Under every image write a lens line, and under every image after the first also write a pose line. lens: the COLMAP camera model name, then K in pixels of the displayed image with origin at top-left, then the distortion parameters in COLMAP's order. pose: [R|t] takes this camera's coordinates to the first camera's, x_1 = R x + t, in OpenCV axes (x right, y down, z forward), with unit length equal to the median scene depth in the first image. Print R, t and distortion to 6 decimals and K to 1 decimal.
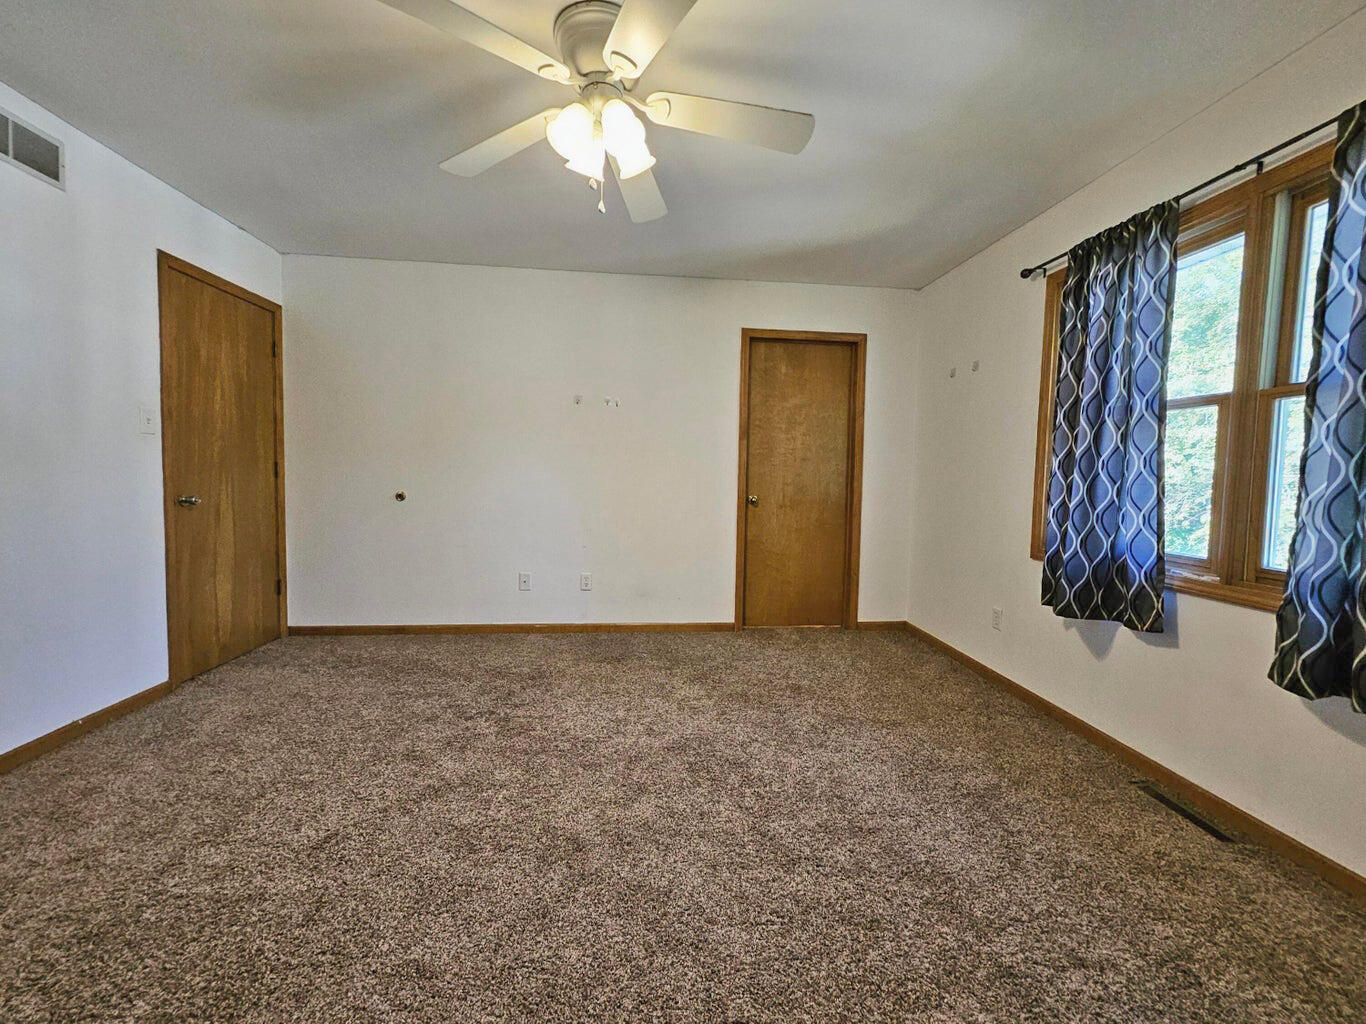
lens RADIAL K [[539.3, 0, 695.6], [0, 539.3, 502.4], [0, 0, 1]] dist [0.007894, -0.002139]
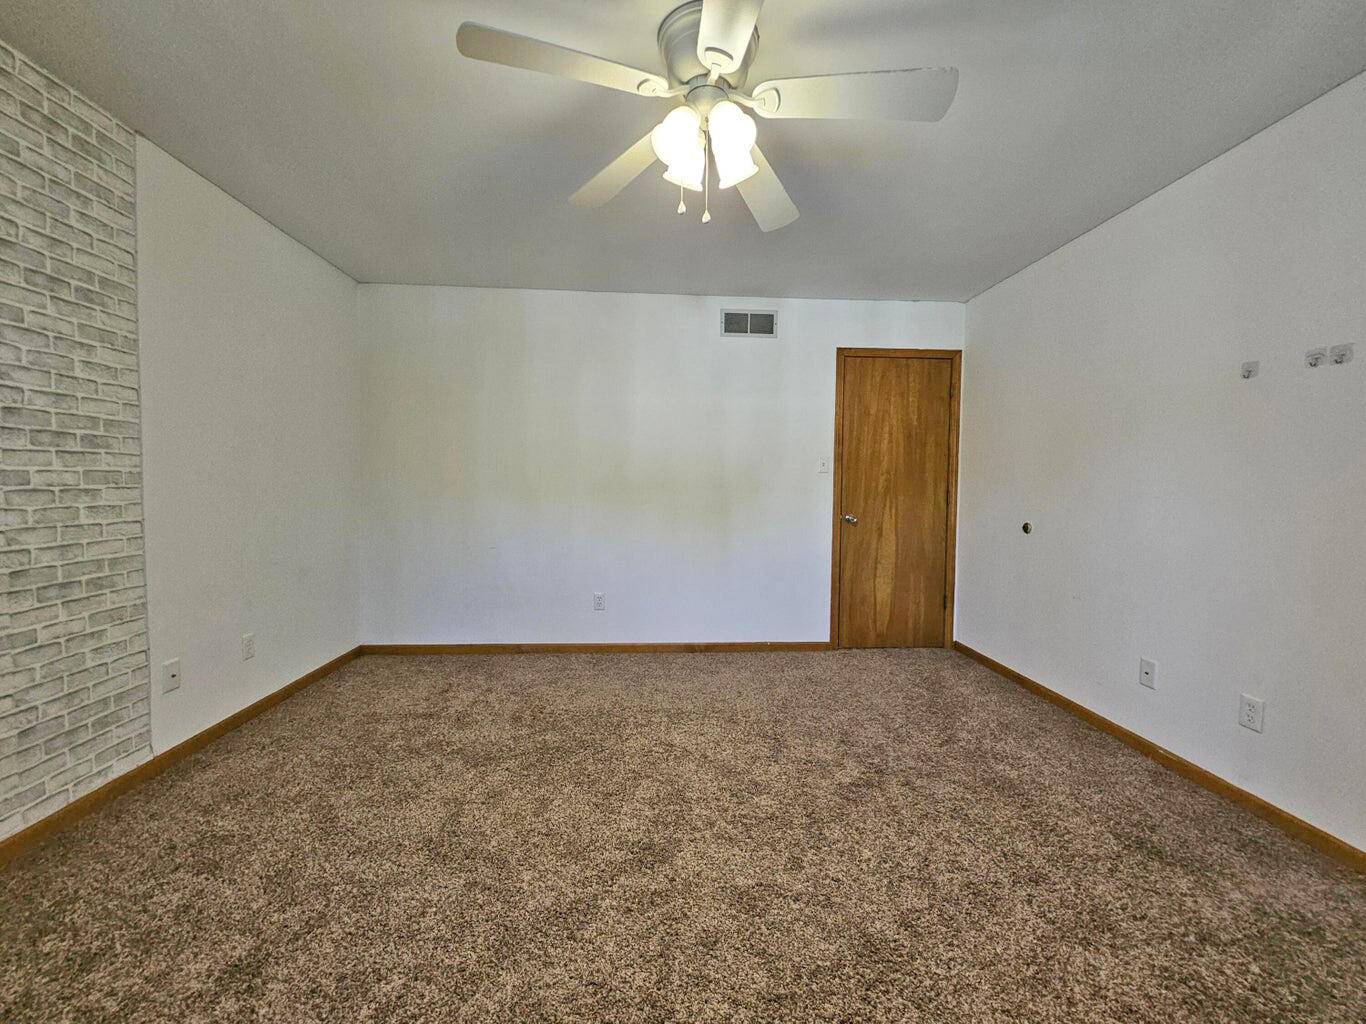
lens RADIAL K [[539.3, 0, 679.4], [0, 539.3, 505.3], [0, 0, 1]] dist [0.007894, -0.002139]
pose [[-0.036155, 0.019855, -0.999149, 0.459635], [-0.065782, 0.997587, 0.022204, -0.040305], [0.997179, 0.066528, -0.034762, 0.605117]]
